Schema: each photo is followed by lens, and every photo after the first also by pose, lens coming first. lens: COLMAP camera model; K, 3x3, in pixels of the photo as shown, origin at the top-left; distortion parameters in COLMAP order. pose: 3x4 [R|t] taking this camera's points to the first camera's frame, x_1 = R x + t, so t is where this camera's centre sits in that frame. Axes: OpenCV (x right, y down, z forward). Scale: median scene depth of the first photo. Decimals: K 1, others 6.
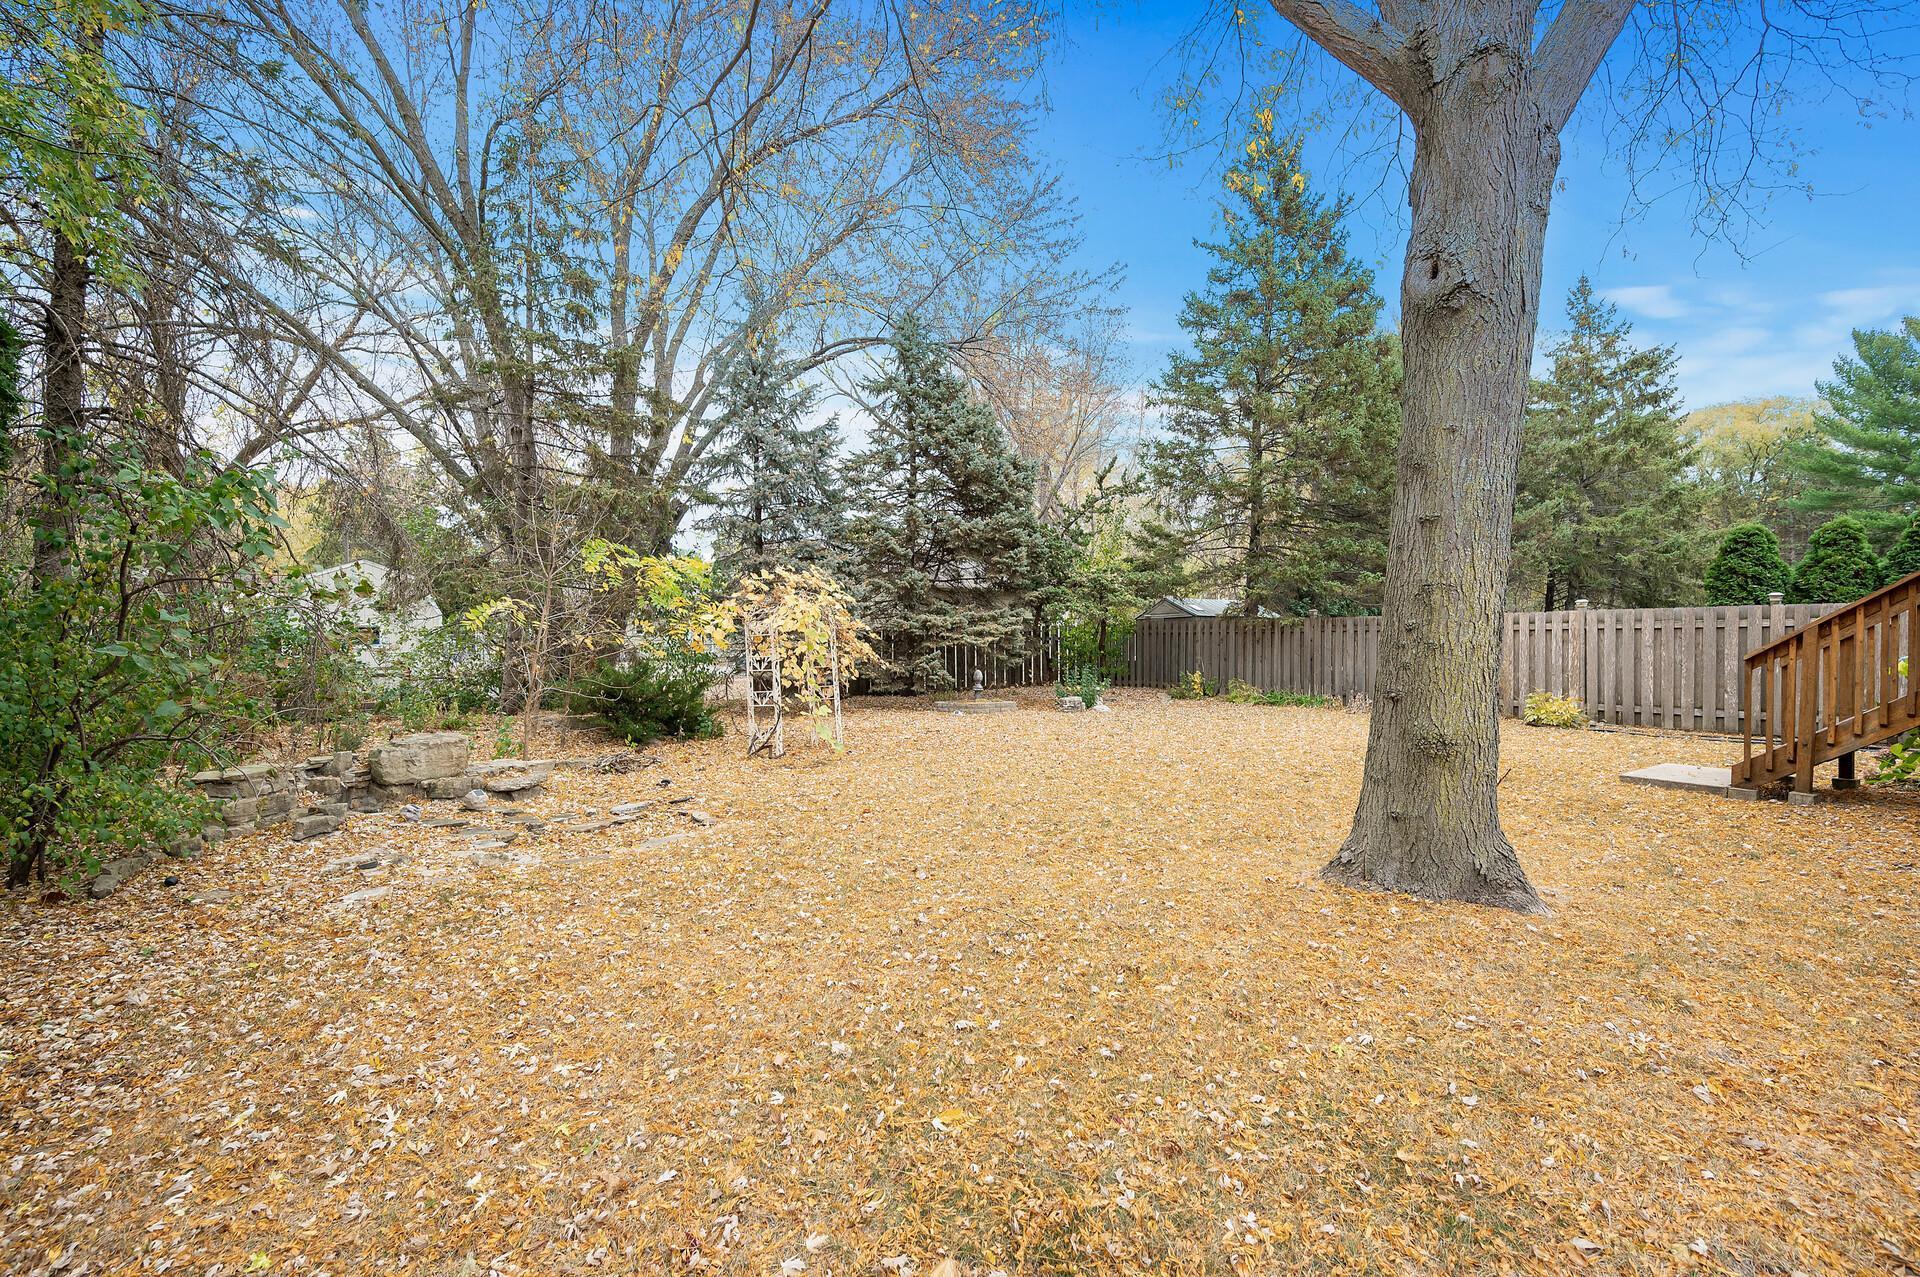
lens RADIAL K [[812.0, 0, 956.1], [0, 812.0, 622.2], [0, 0, 1]] dist [-0.000661, -0.000057]
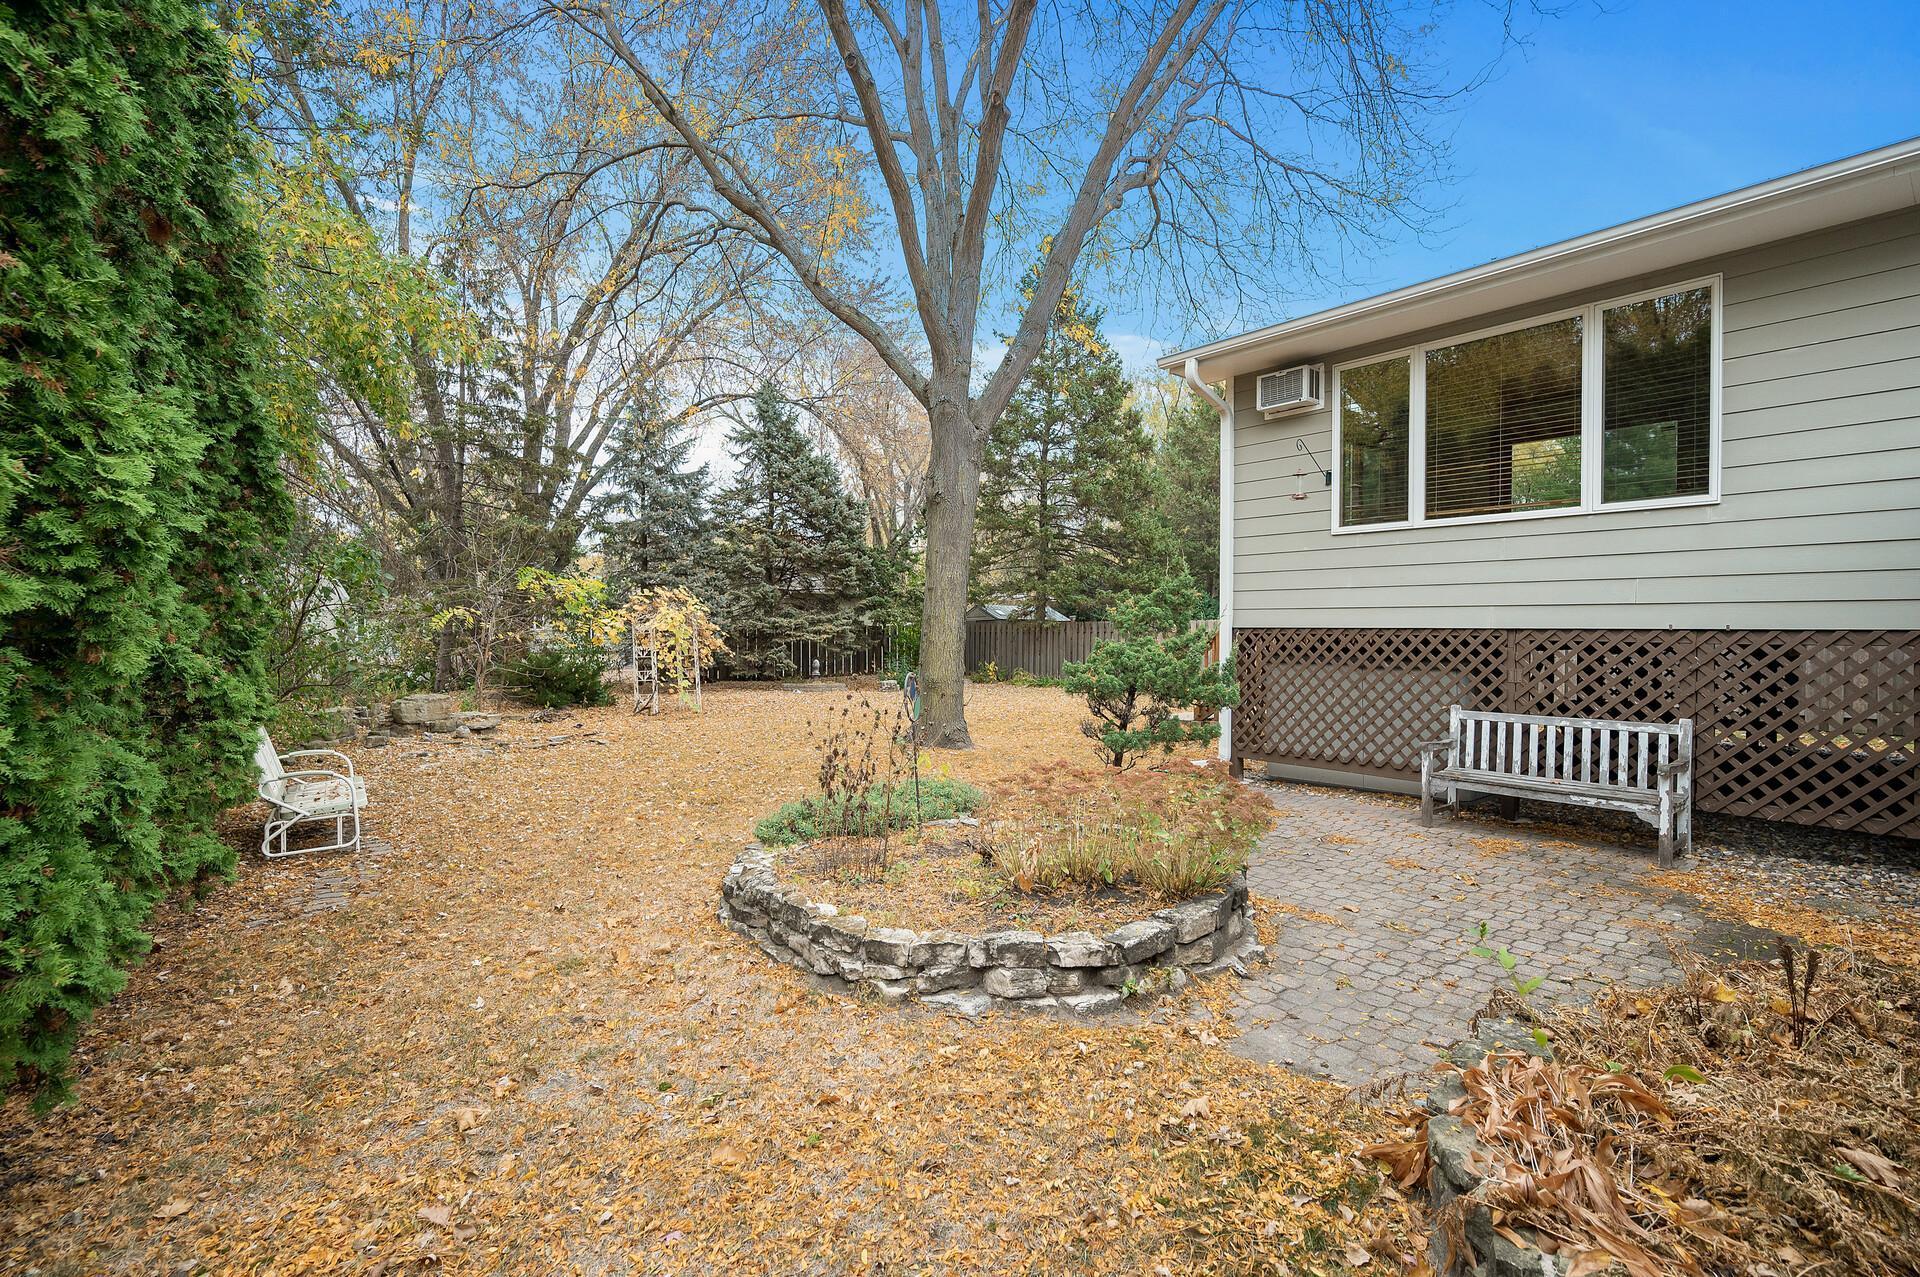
lens RADIAL K [[812.0, 0, 956.1], [0, 812.0, 622.2], [0, 0, 1]] dist [-0.000661, -0.000057]
pose [[0.992377, 0.006750, 0.123052, 0.091921], [-0.007146, 0.999971, 0.002777, -0.007850], [-0.123030, -0.003635, 0.992396, -0.345923]]
